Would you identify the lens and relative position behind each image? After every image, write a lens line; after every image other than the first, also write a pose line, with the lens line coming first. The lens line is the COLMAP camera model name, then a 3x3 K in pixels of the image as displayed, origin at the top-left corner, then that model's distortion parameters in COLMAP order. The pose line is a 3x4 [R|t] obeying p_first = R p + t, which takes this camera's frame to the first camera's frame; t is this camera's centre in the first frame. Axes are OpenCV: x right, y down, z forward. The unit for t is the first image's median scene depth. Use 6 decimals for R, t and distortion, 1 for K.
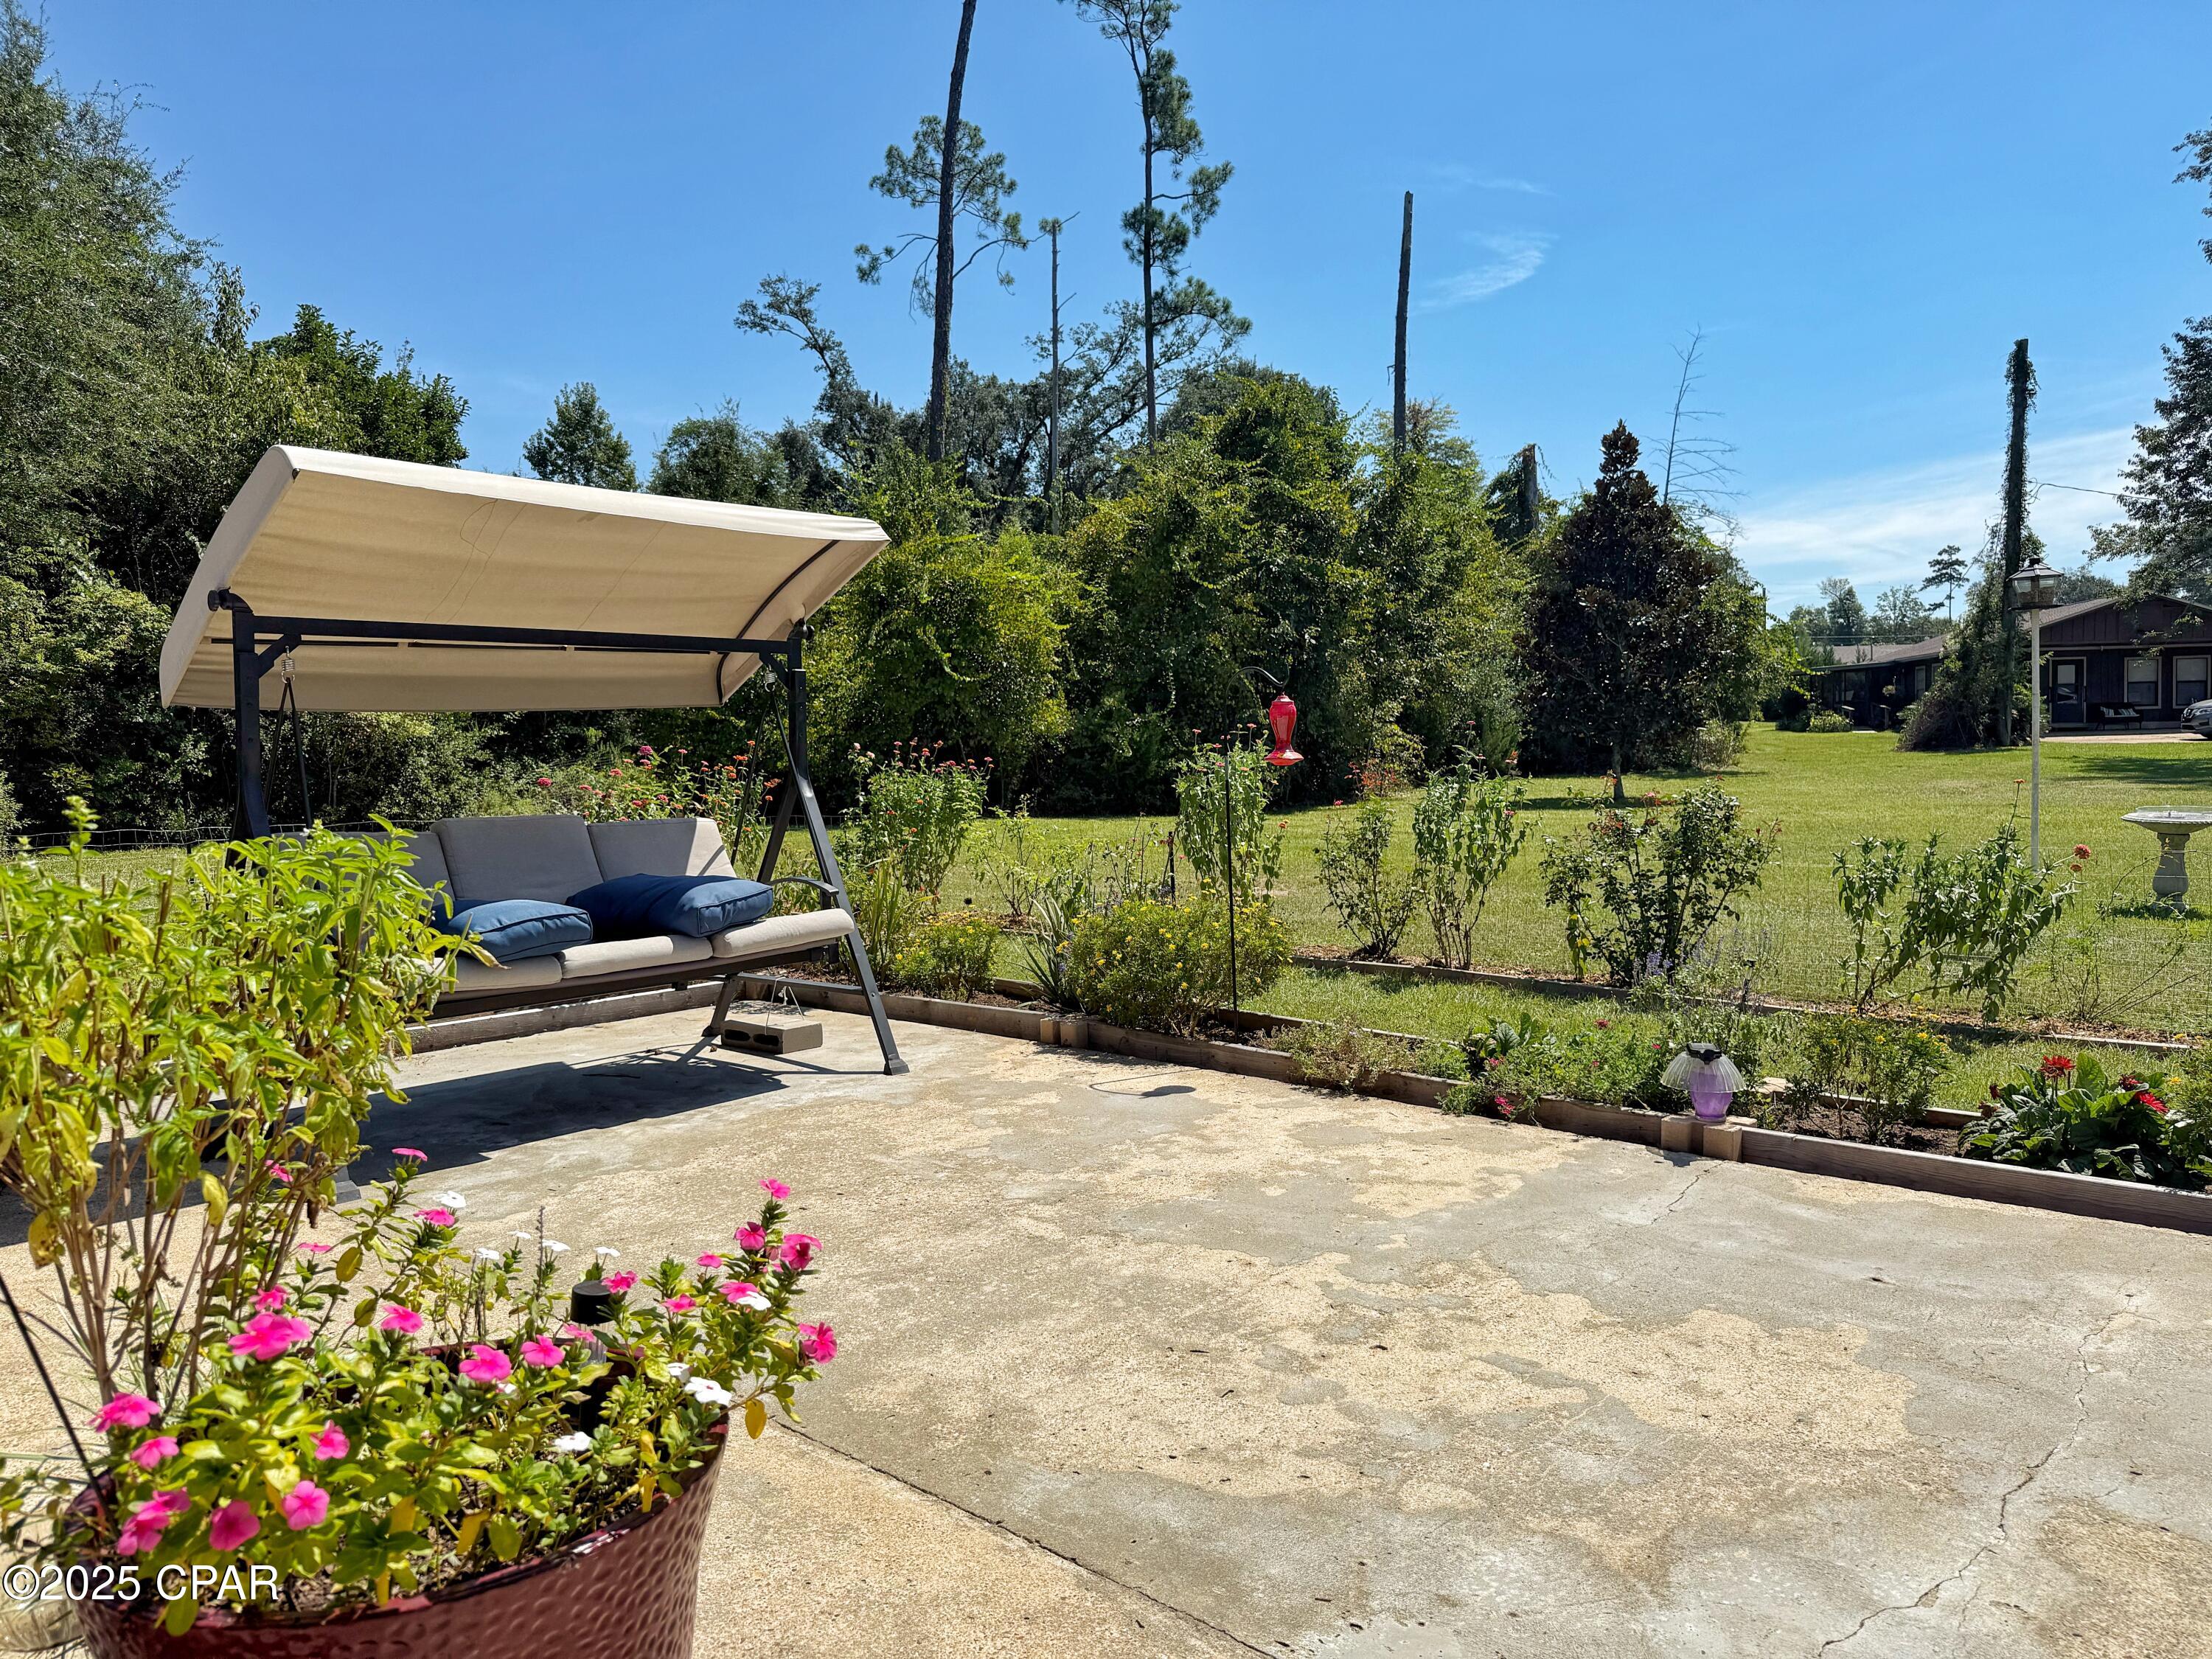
lens RADIAL K [[1551.7, 0, 1106.0], [0, 1551.7, 829.5], [0, 0, 1]] dist [0.108971, -0.177930]
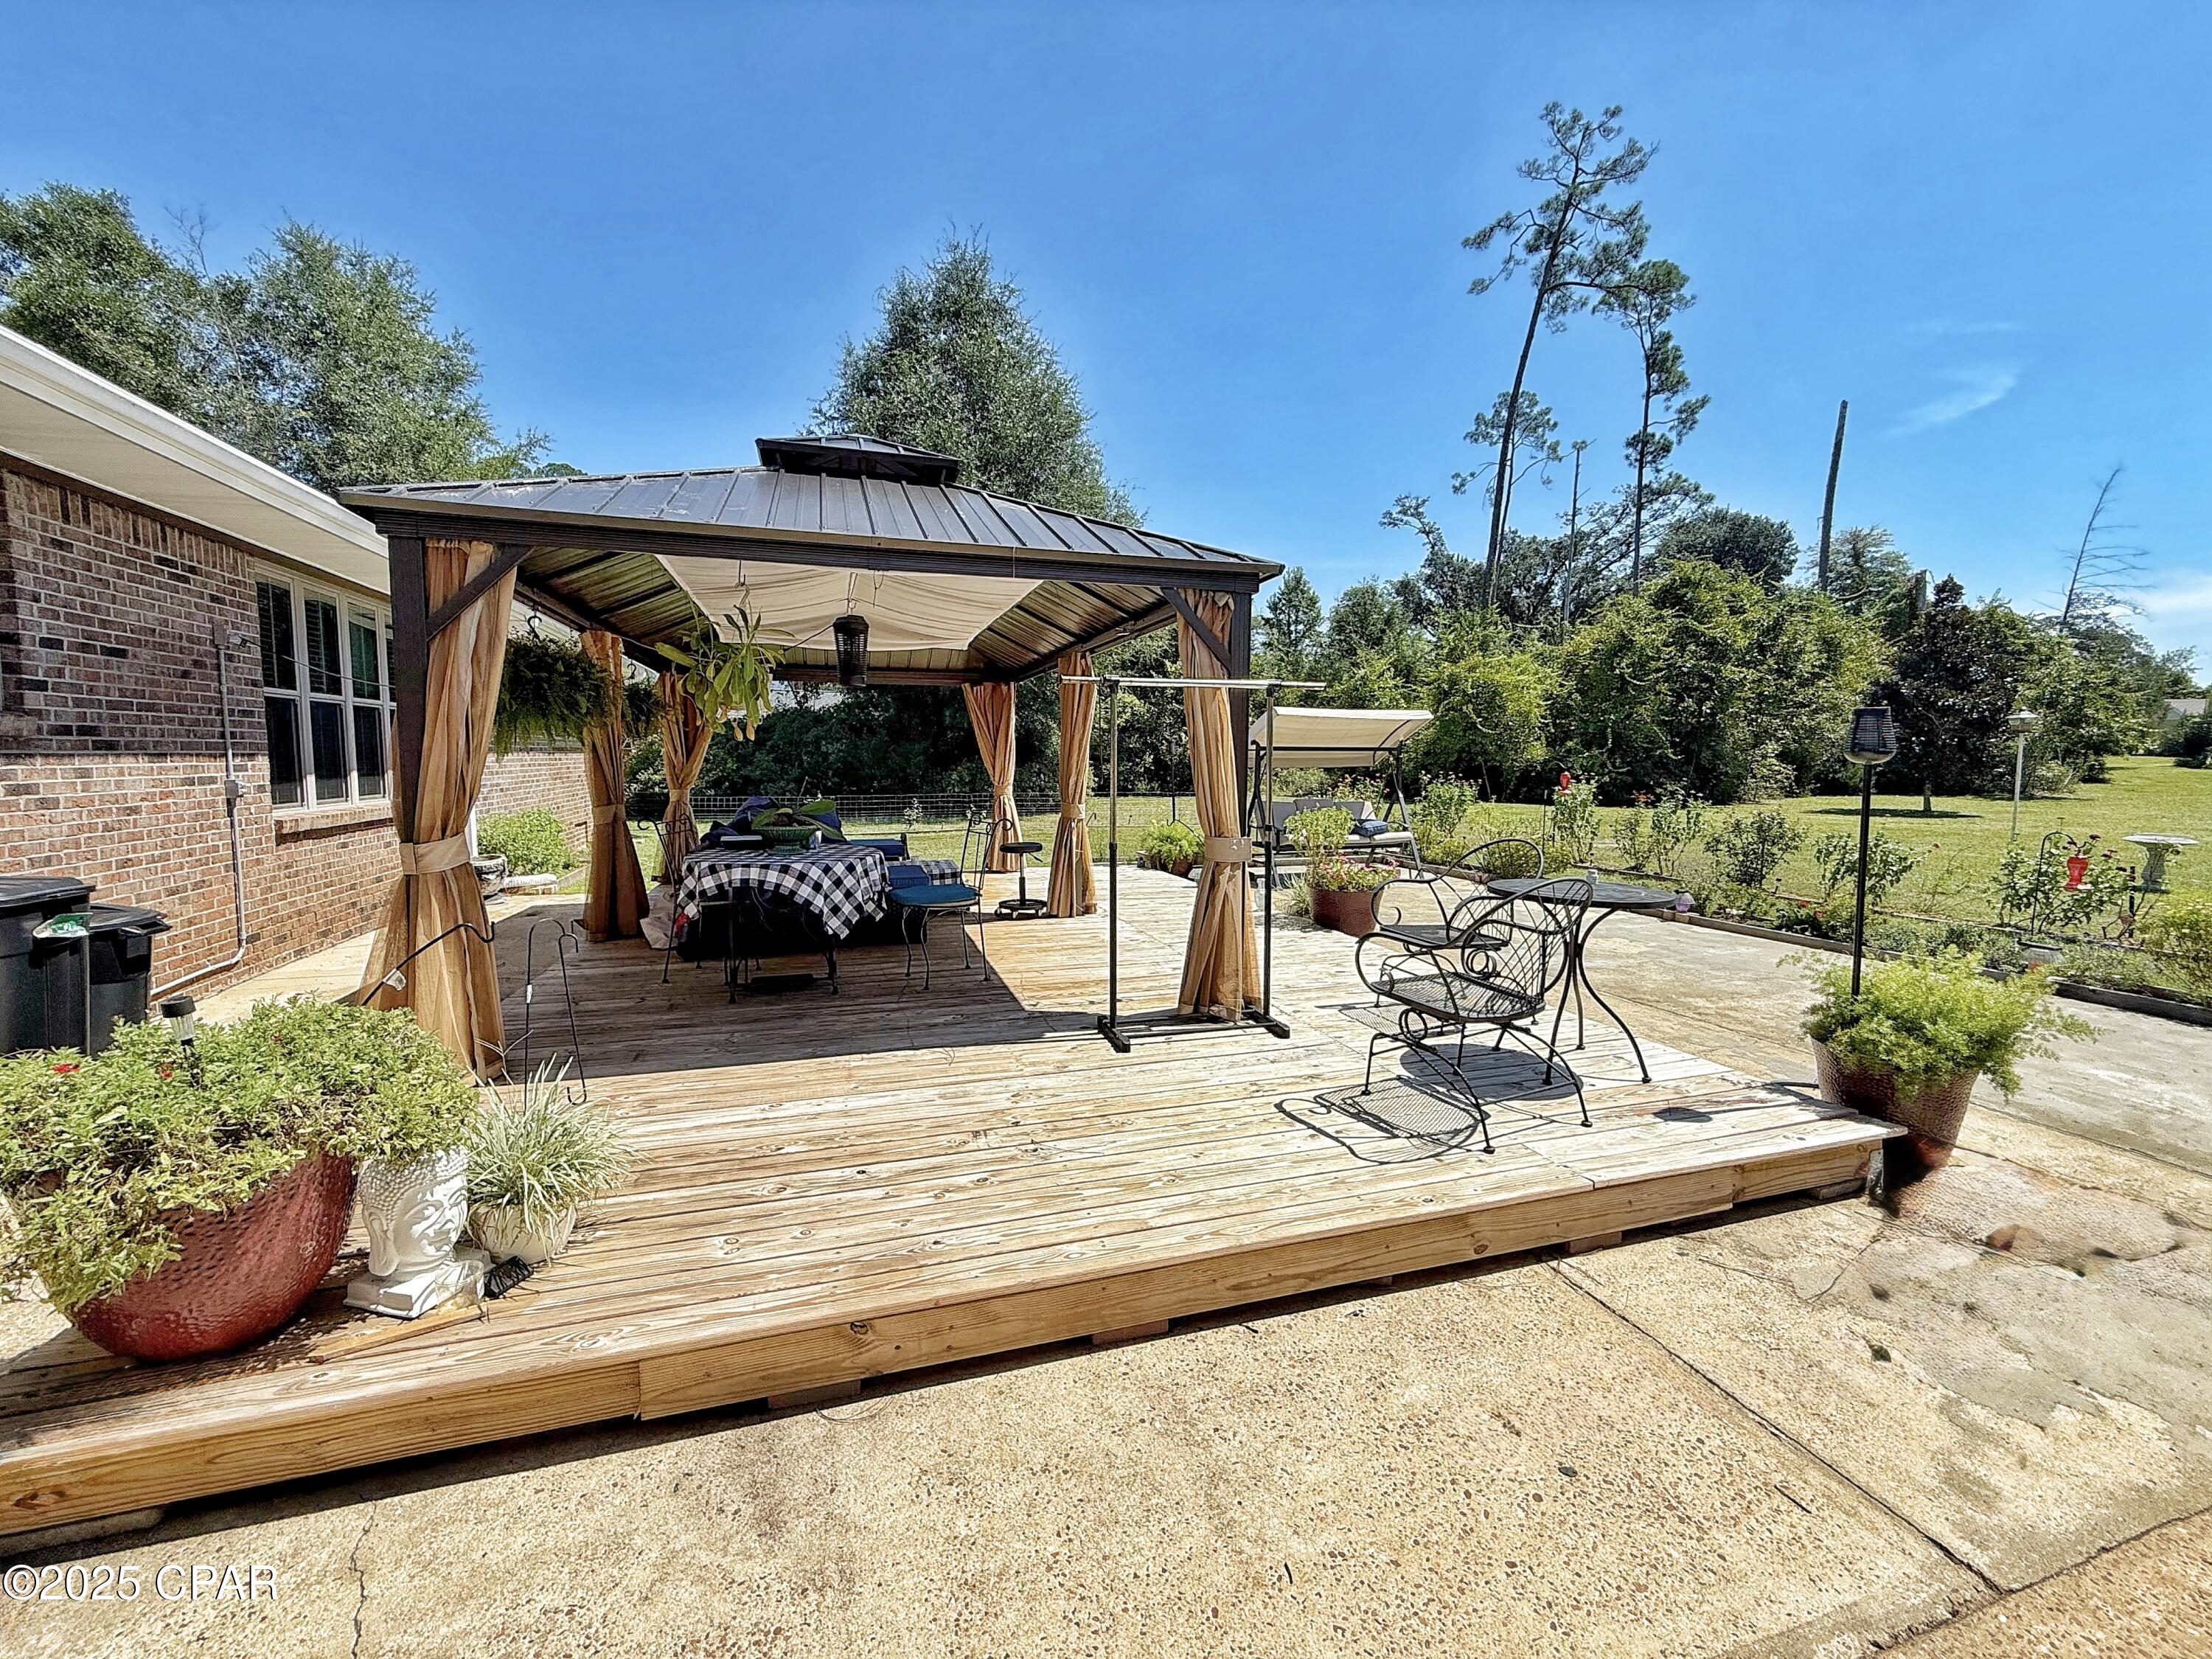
lens RADIAL K [[883.6, 0, 1097.9], [0, 883.6, 832.7], [0, 0, 1]] dist [0.001828, -0.000096]
pose [[0.867553, 0.071548, -0.492171, 0.016388], [-0.051705, 0.997211, 0.053827, -0.001262], [0.494649, -0.021250, 0.868833, -0.087007]]
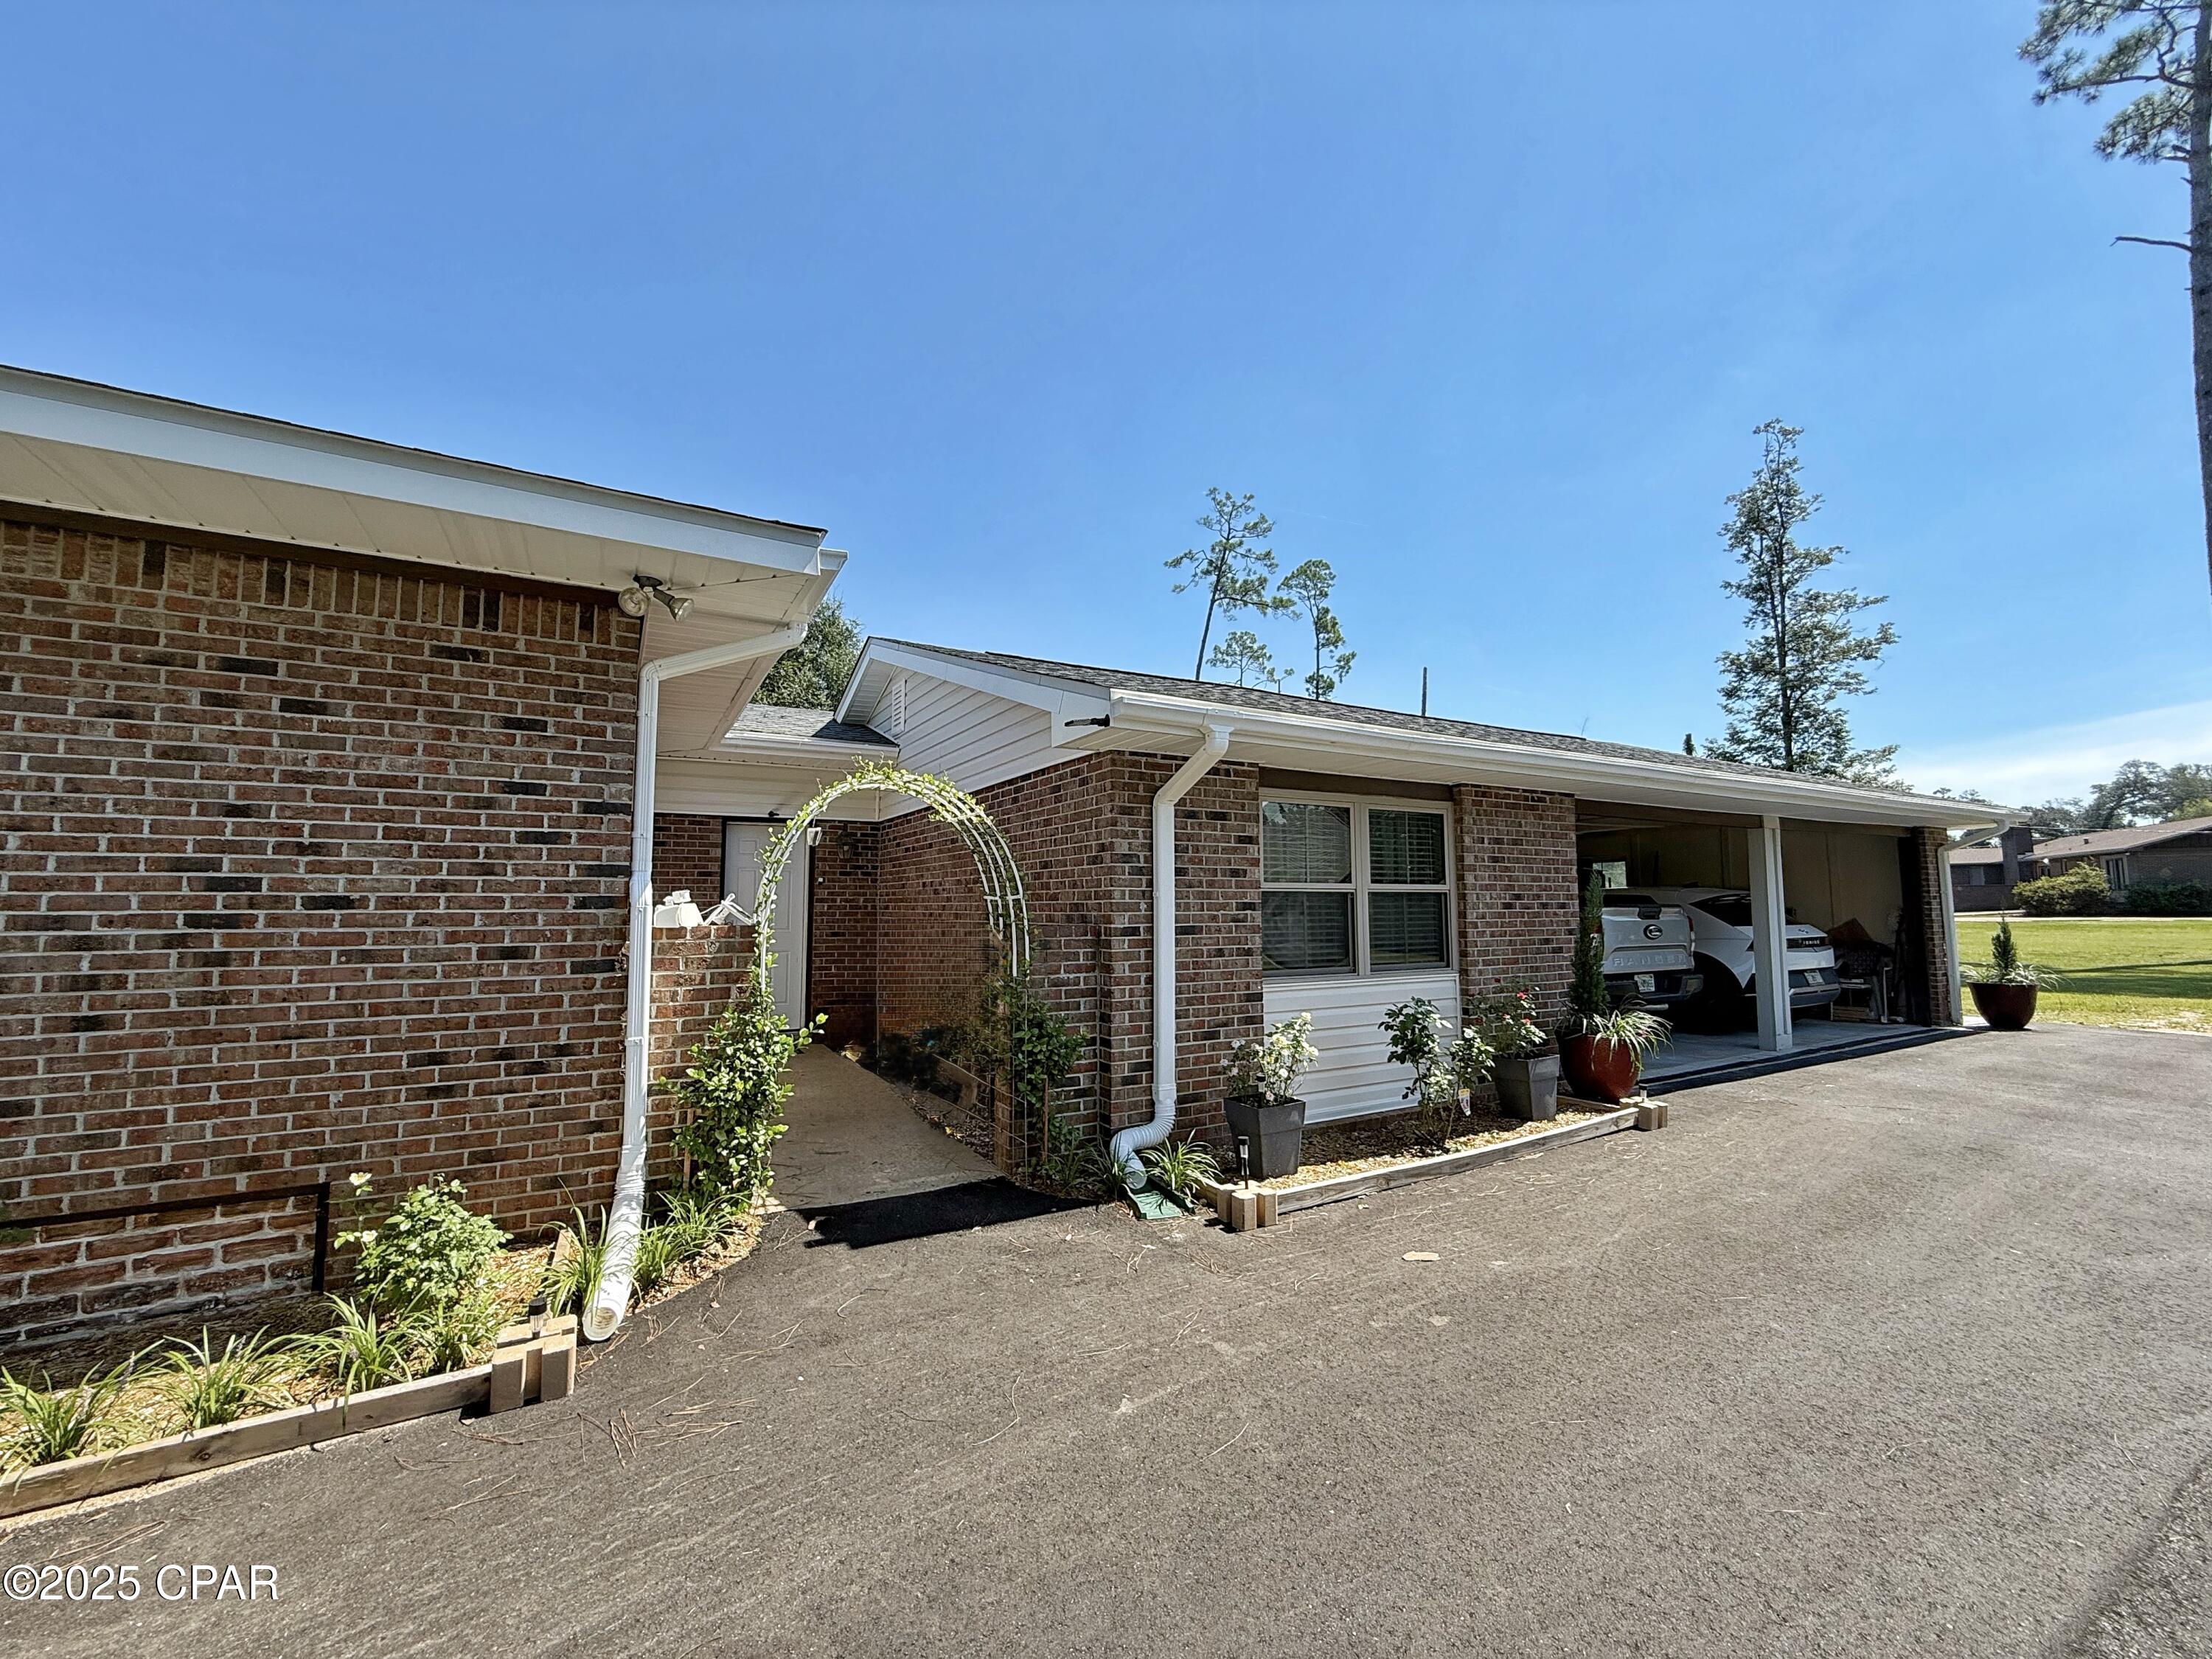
lens RADIAL K [[887.5, 0, 1097.7], [0, 887.5, 826.6], [0, 0, 1]] dist [-0.000745, 0.000065]
pose [[0.947192, -0.010174, -0.320505, 0.136144], [-0.034720, 0.990367, -0.134045, 0.006983], [0.318782, 0.138095, 0.937714, -0.275089]]
